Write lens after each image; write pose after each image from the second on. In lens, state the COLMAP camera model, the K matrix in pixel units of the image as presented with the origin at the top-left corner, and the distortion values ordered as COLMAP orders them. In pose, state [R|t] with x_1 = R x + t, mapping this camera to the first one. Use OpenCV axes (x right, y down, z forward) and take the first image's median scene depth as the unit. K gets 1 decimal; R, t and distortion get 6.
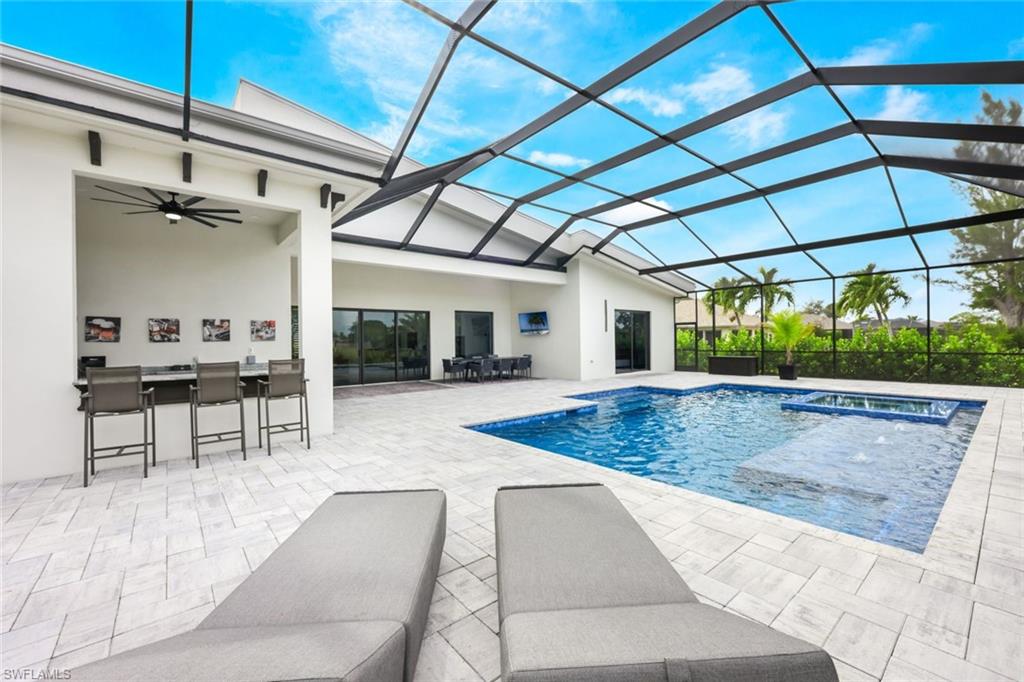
lens RADIAL K [[417.0, 0, 514.4], [0, 417.0, 341.0], [0, 0, 1]] dist [-0.002622, 0.001002]
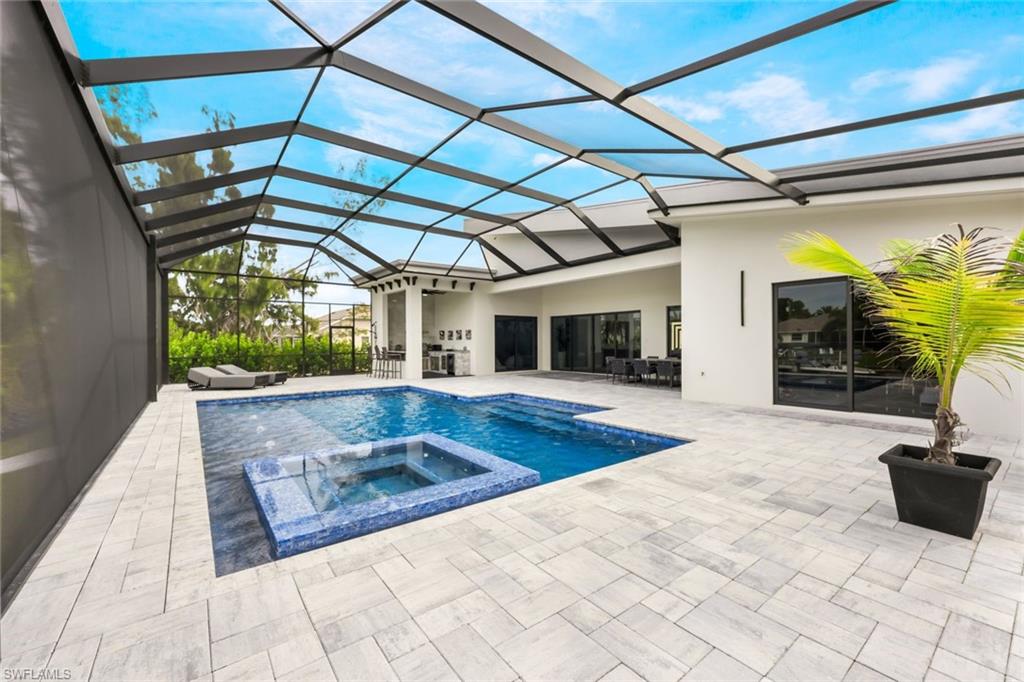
lens RADIAL K [[417.0, 0, 513.8], [0, 417.0, 344.8], [0, 0, 1]] dist [-0.002622, 0.001002]
pose [[-0.038607, 0.022542, -0.999000, 0.835080], [0.005039, 0.999737, 0.022364, -0.011077], [0.999242, -0.004171, -0.038710, 0.731808]]
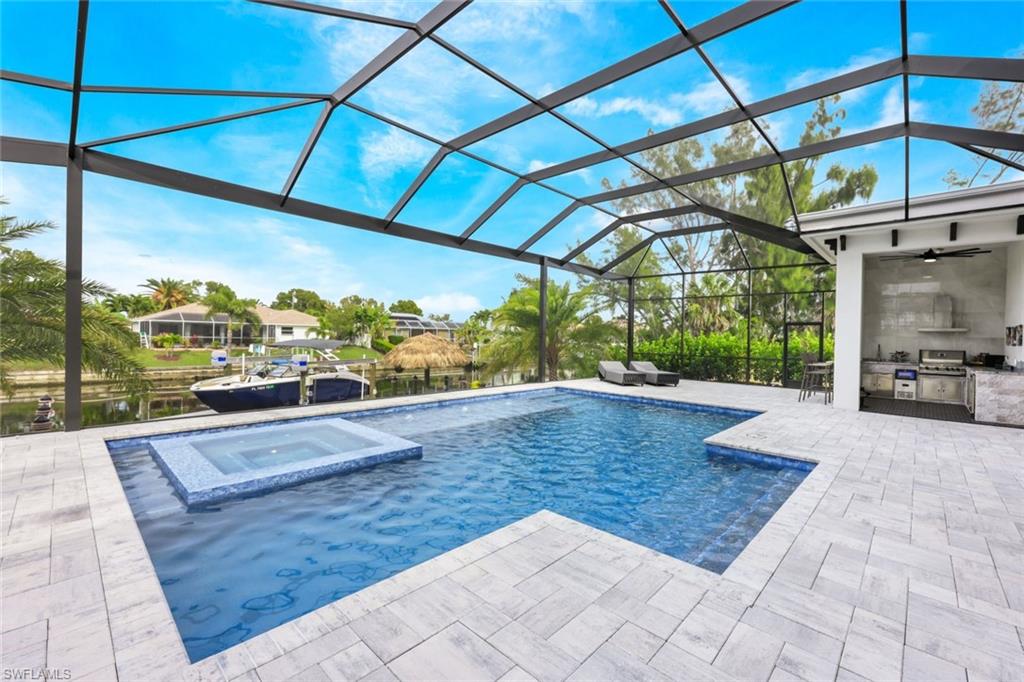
lens RADIAL K [[430.5, 0, 509.4], [0, 430.5, 340.8], [0, 0, 1]] dist [0.005487, -0.001325]
pose [[-0.993349, -0.006207, -0.114972, 0.361898], [-0.007886, 0.999869, 0.014151, -0.009486], [0.114869, 0.014964, -0.993268, 1.026484]]
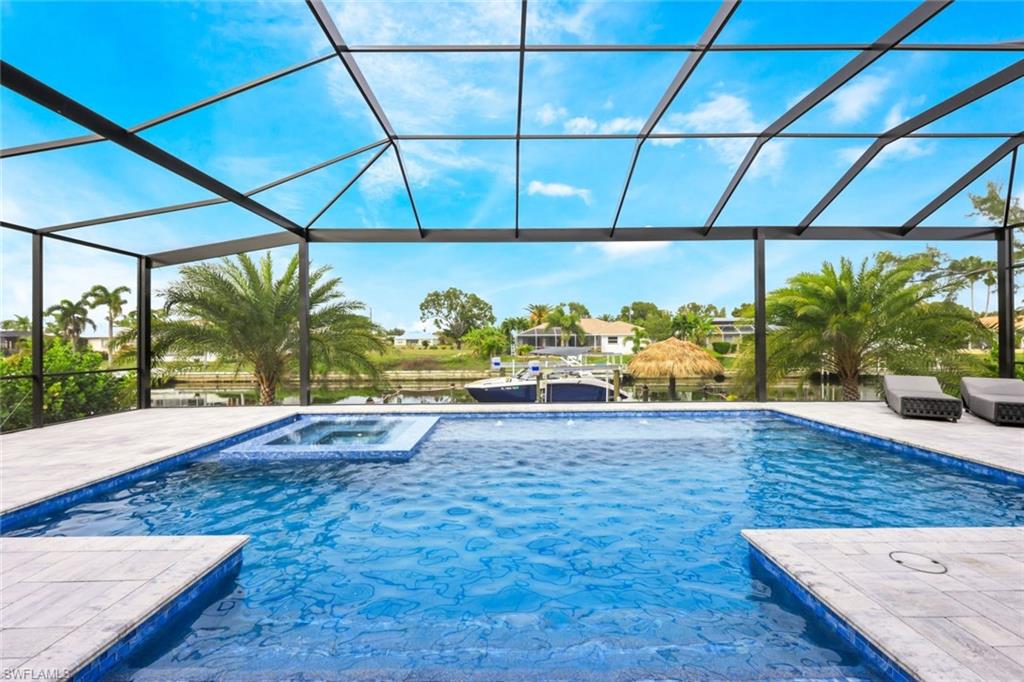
lens RADIAL K [[417.0, 0, 511.5], [0, 417.0, 338.7], [0, 0, 1]] dist [-0.002622, 0.001002]
pose [[-0.777002, 0.022113, 0.629110, 0.080863], [0.016982, 0.999755, -0.014168, -0.003023], [-0.629269, -0.000325, -0.777187, 0.866829]]
